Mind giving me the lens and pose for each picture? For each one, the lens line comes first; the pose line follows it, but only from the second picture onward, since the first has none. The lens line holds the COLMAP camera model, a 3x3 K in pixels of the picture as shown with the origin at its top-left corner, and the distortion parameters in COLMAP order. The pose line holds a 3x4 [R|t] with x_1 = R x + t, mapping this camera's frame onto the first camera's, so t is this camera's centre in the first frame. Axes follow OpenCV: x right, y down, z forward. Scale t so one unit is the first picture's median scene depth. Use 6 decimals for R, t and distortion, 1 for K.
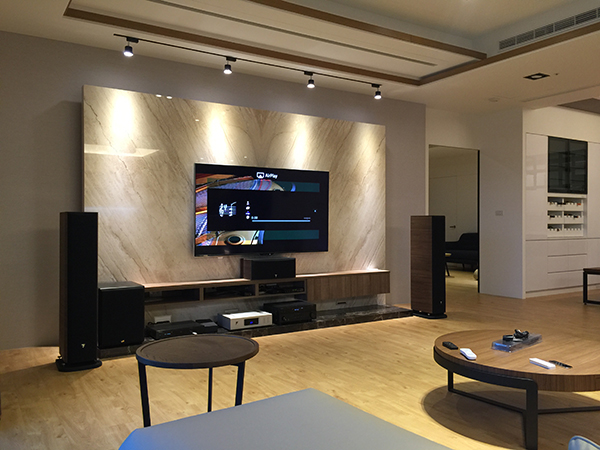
lens RADIAL K [[513.8, 0, 298.4], [0, 513.8, 223.7], [0, 0, 1]] dist [0.045880, -0.048337]
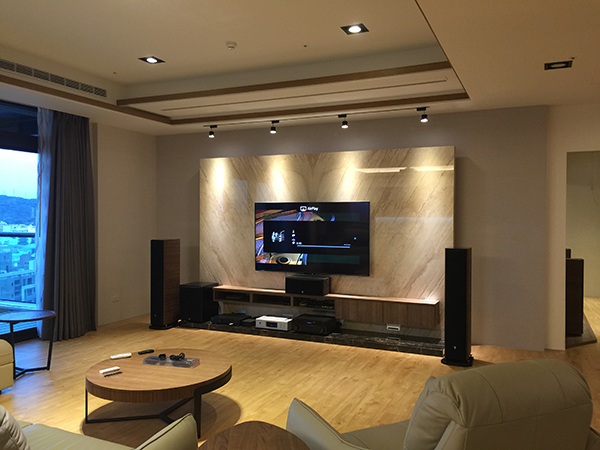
lens RADIAL K [[513.8, 0, 297.8], [0, 513.8, 223.4], [0, 0, 1]] dist [0.045880, -0.048337]
pose [[0.541932, 0.014956, -0.840289, 0.949589], [-0.005240, 0.999882, 0.014417, -0.077158], [0.840406, -0.003410, 0.541947, 0.325055]]
